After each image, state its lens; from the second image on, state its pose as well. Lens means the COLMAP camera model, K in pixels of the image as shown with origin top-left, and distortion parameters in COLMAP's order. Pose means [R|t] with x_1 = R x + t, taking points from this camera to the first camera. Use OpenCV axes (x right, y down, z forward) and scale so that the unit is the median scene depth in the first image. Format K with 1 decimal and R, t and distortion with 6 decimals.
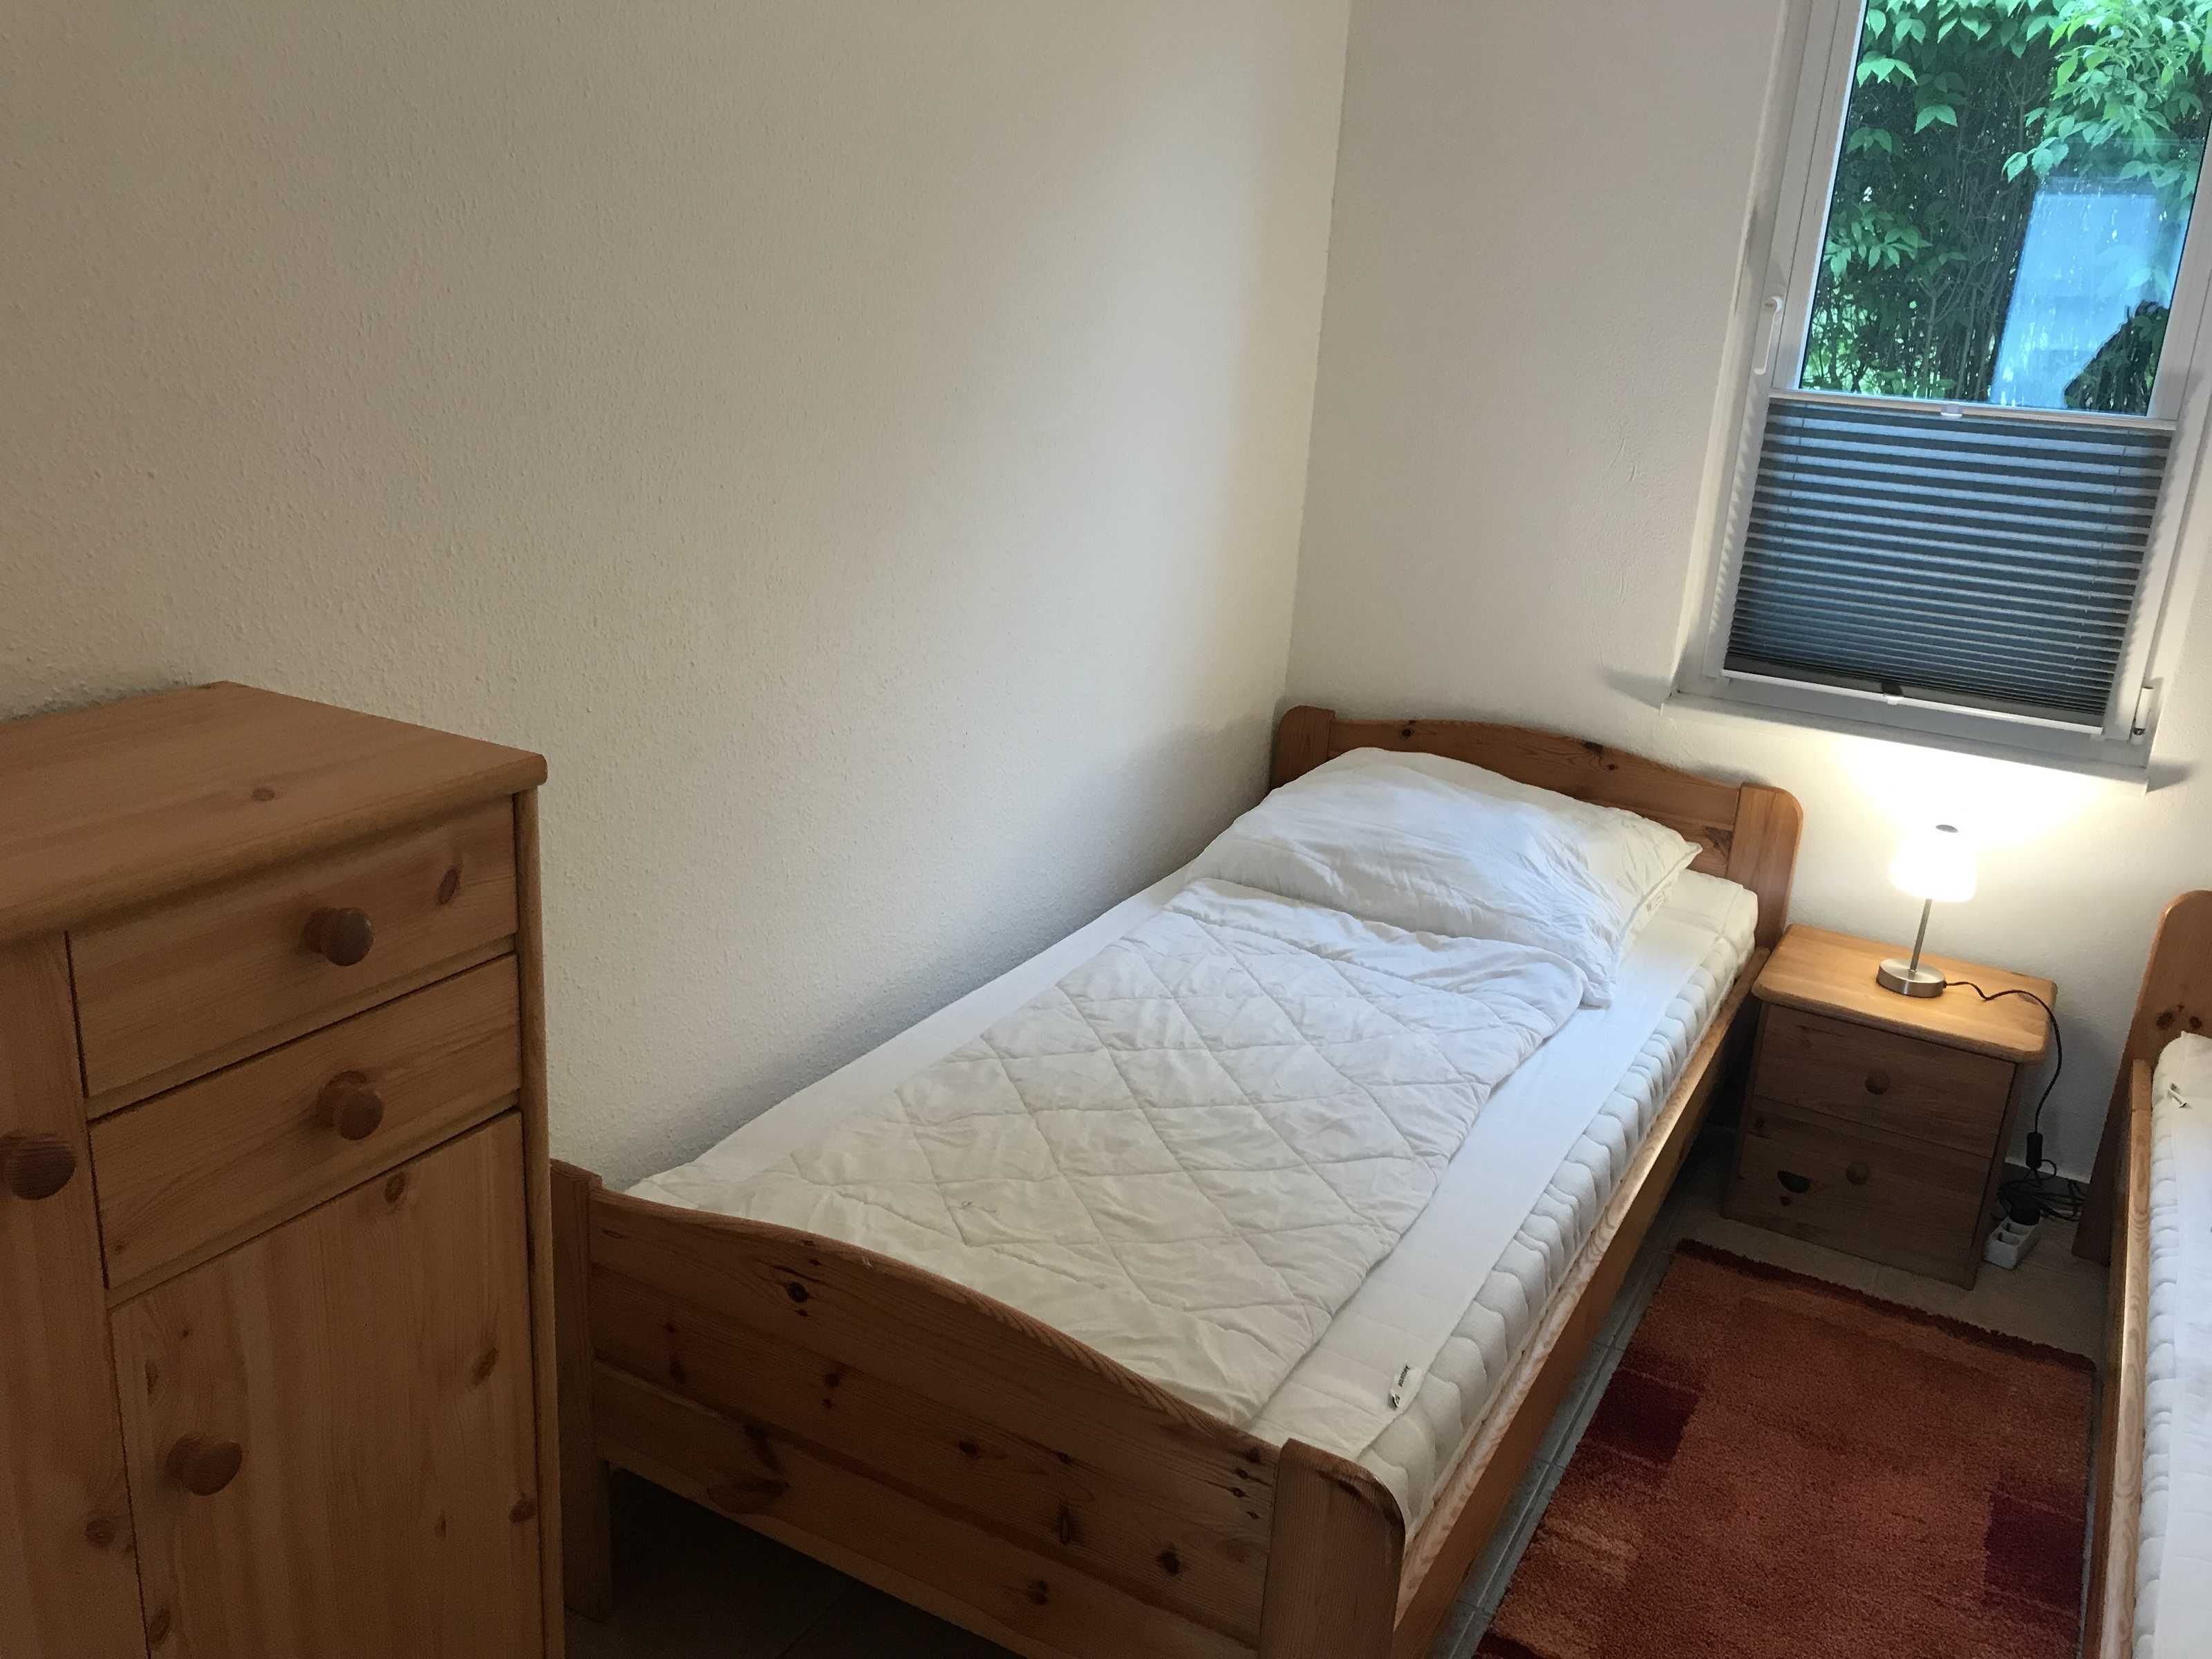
lens RADIAL K [[1820.9, 0, 1082.5], [0, 1820.9, 828.0], [0, 0, 1]] dist [0.037046, -0.040375]
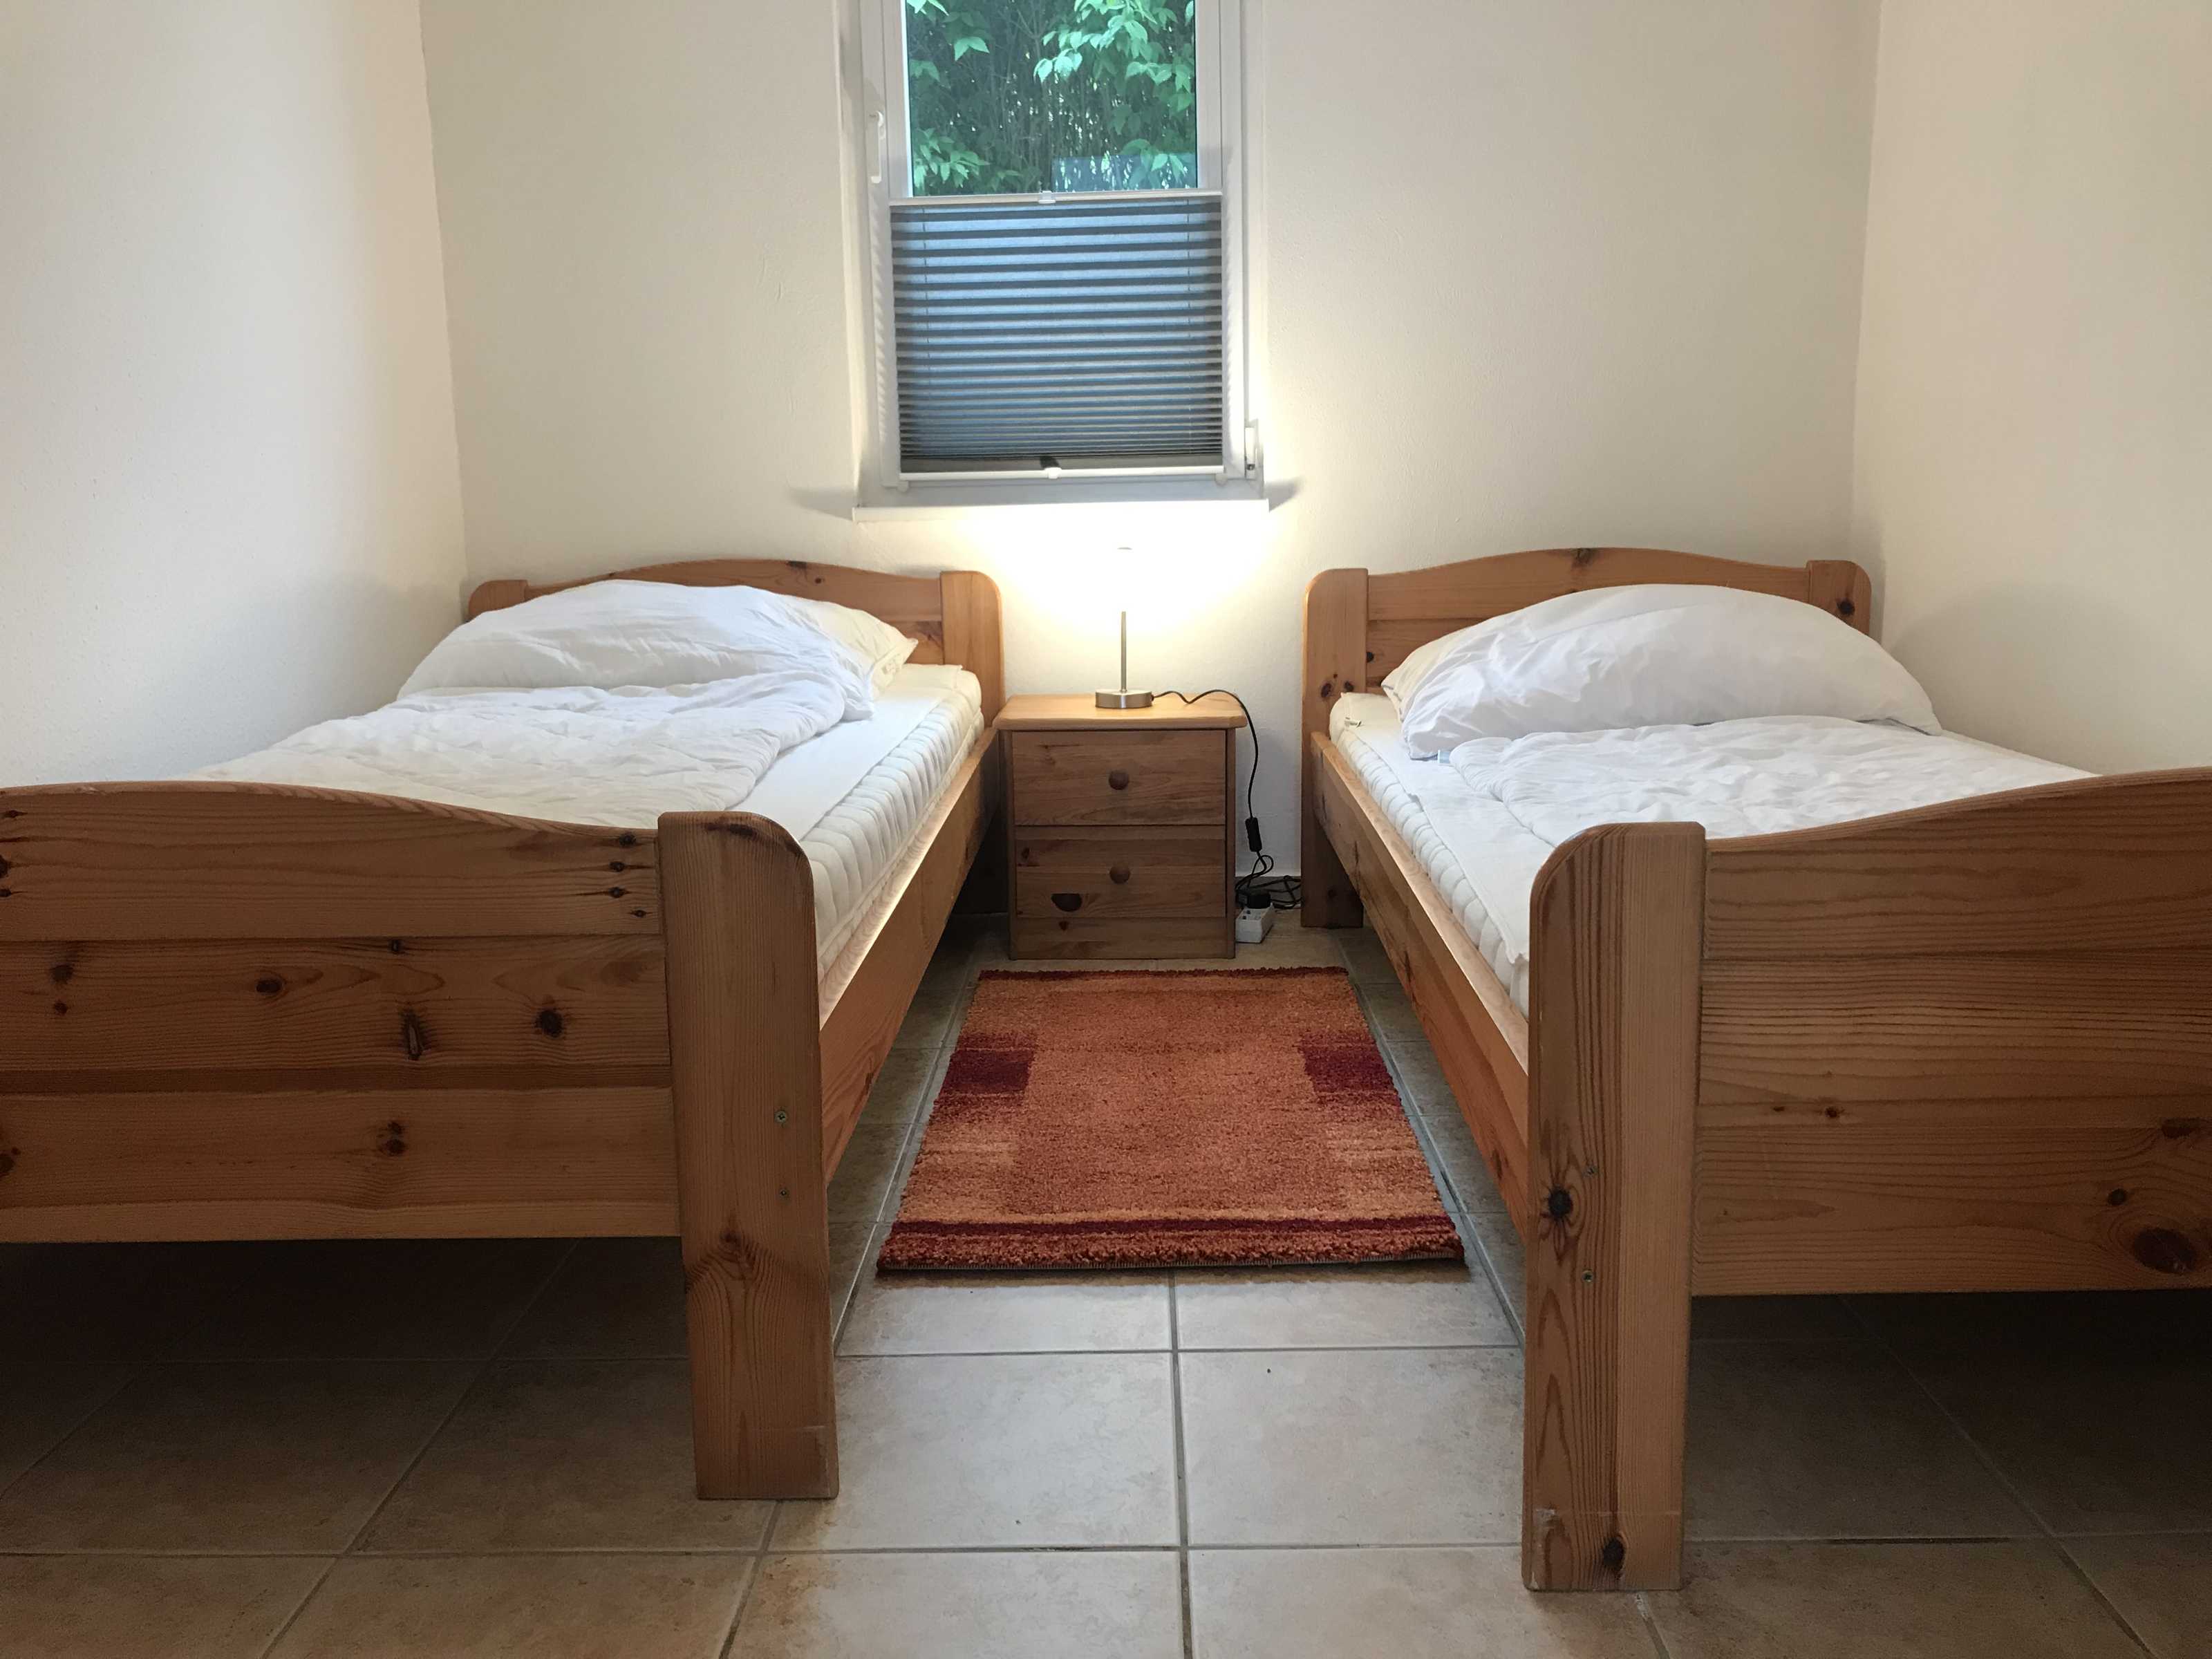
lens RADIAL K [[1820.9, 0, 1081.8], [0, 1820.9, 819.1], [0, 0, 1]] dist [0.037046, -0.040375]
pose [[0.886022, -0.159022, 0.435518, -0.048193], [0.211493, 0.974542, -0.074425, 0.228504], [-0.412596, 0.158052, 0.897098, 0.060554]]
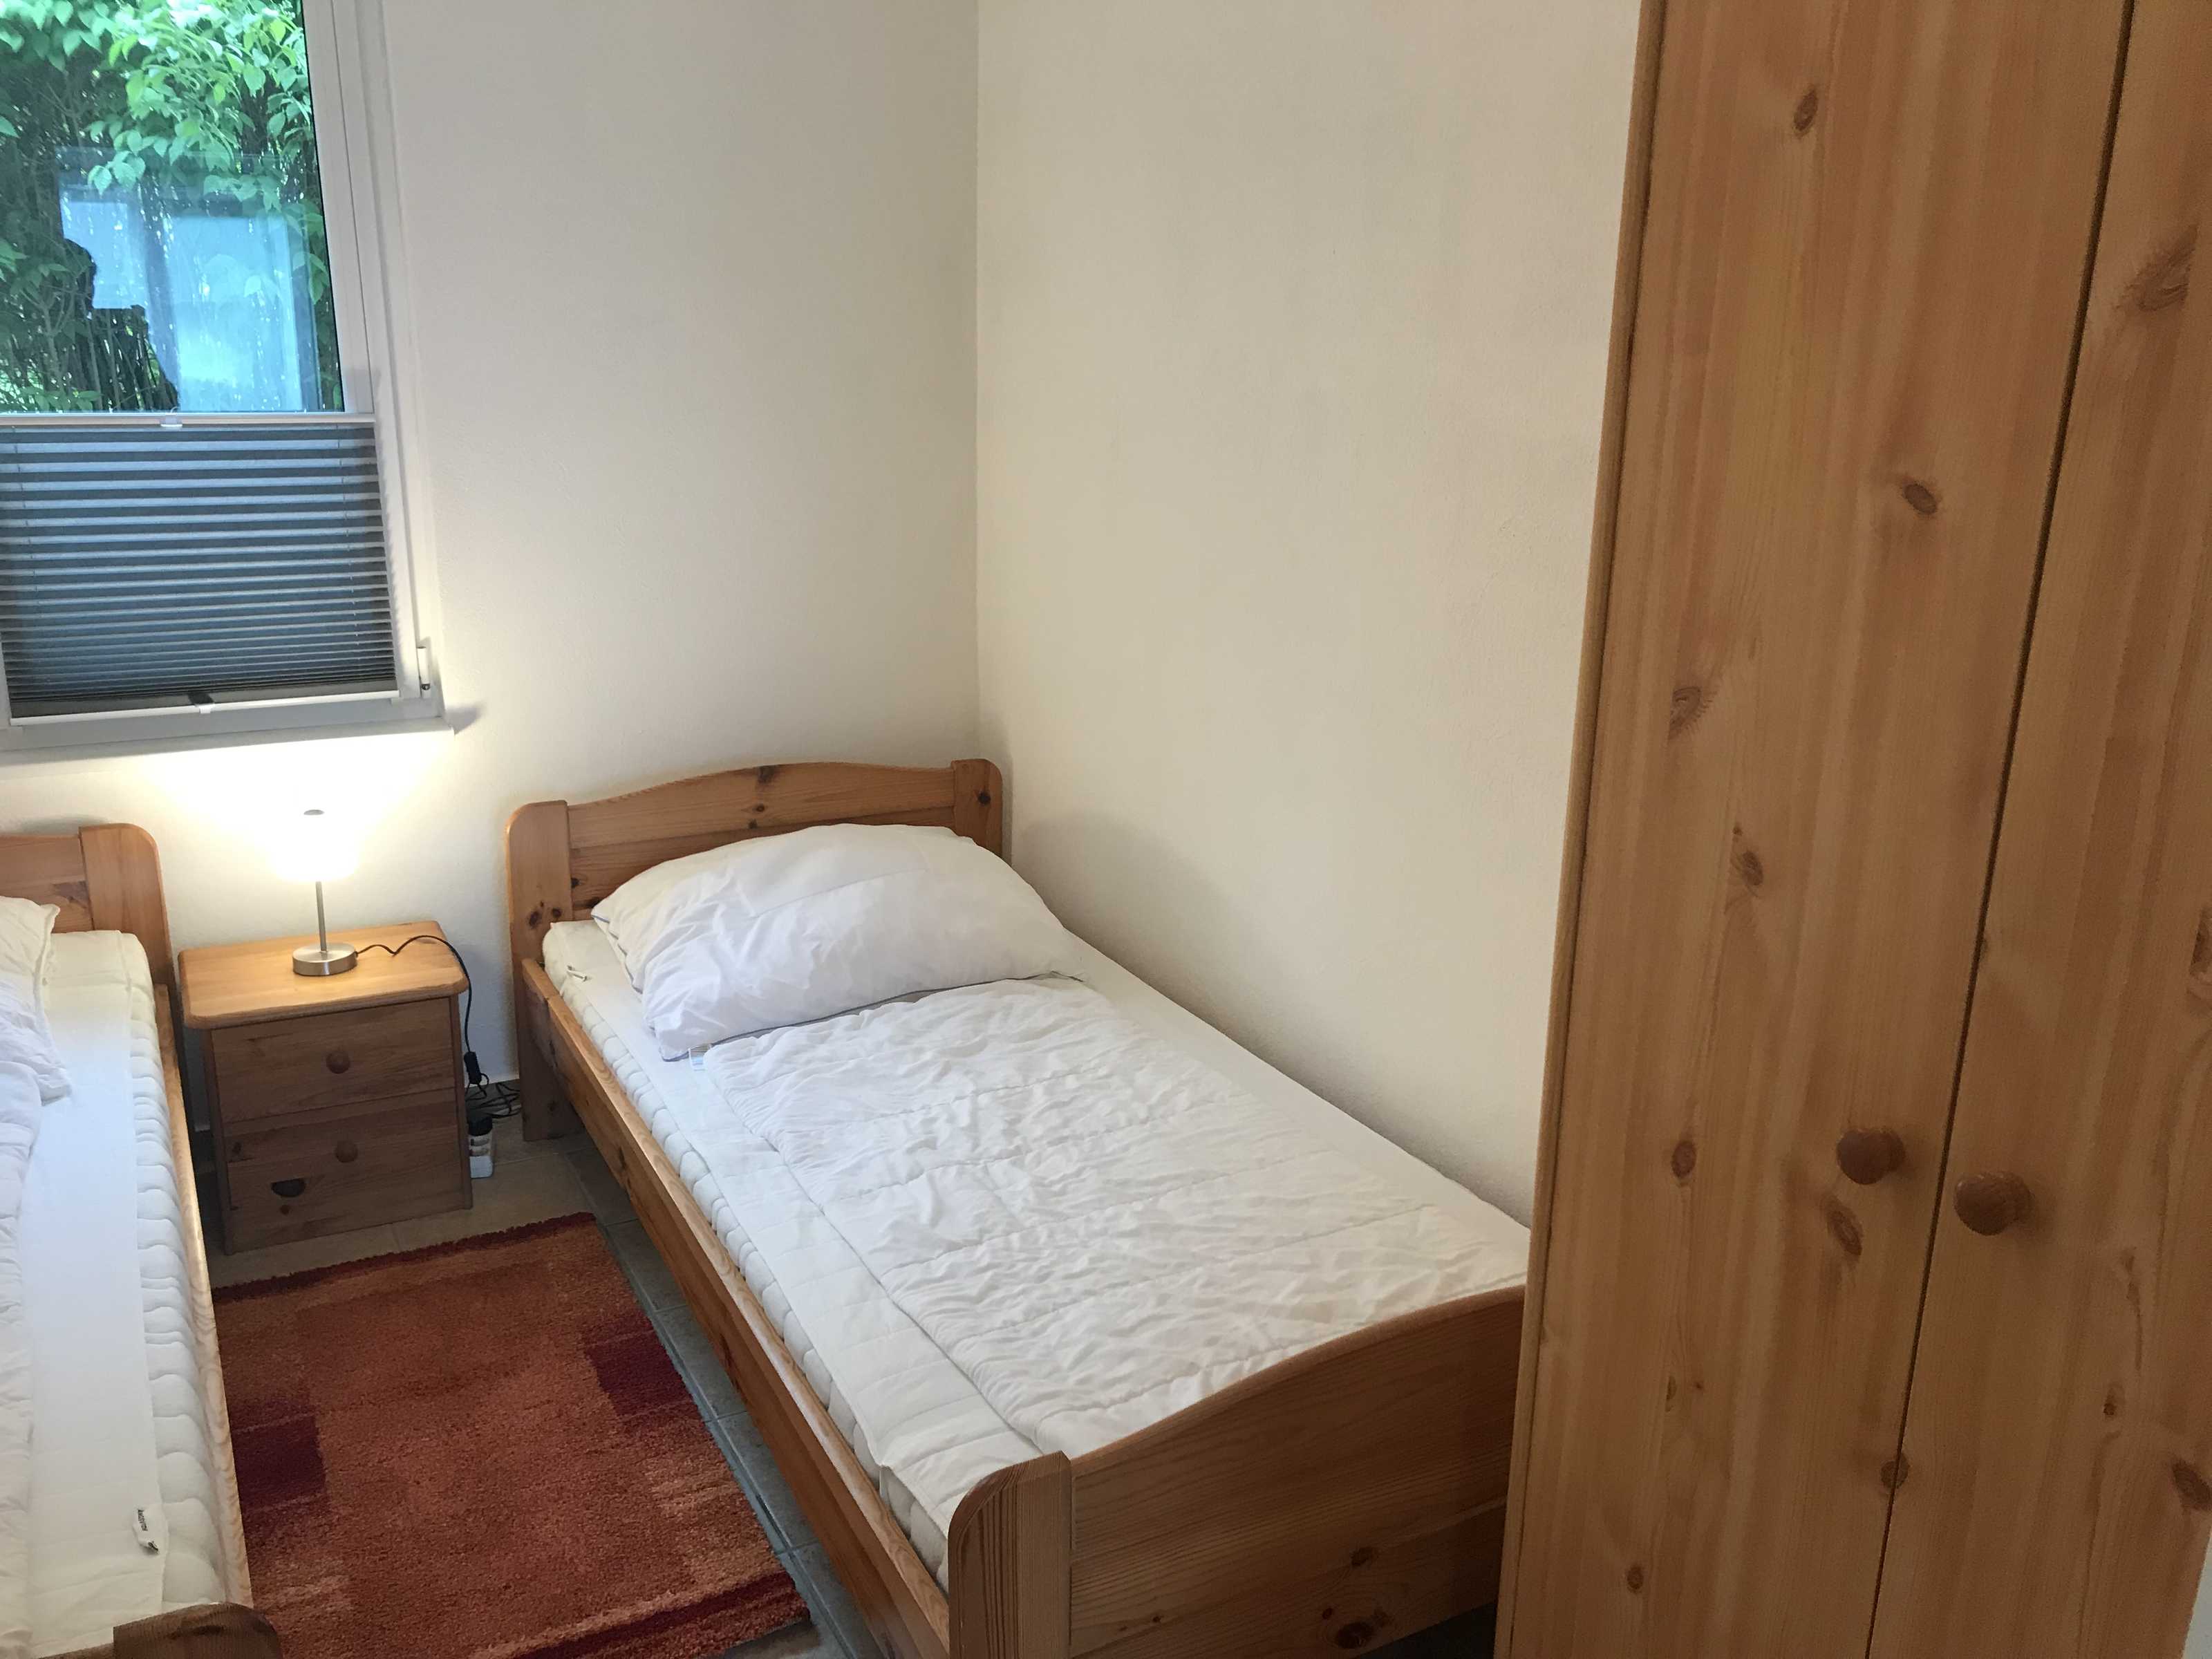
lens RADIAL K [[1820.9, 0, 1103.1], [0, 1820.9, 822.5], [0, 0, 1]] dist [0.037046, -0.040375]
pose [[0.542437, -0.271820, 0.794907, -0.117037], [0.273714, 0.951761, 0.138677, -0.015736], [-0.794256, 0.142354, 0.590671, 0.018715]]
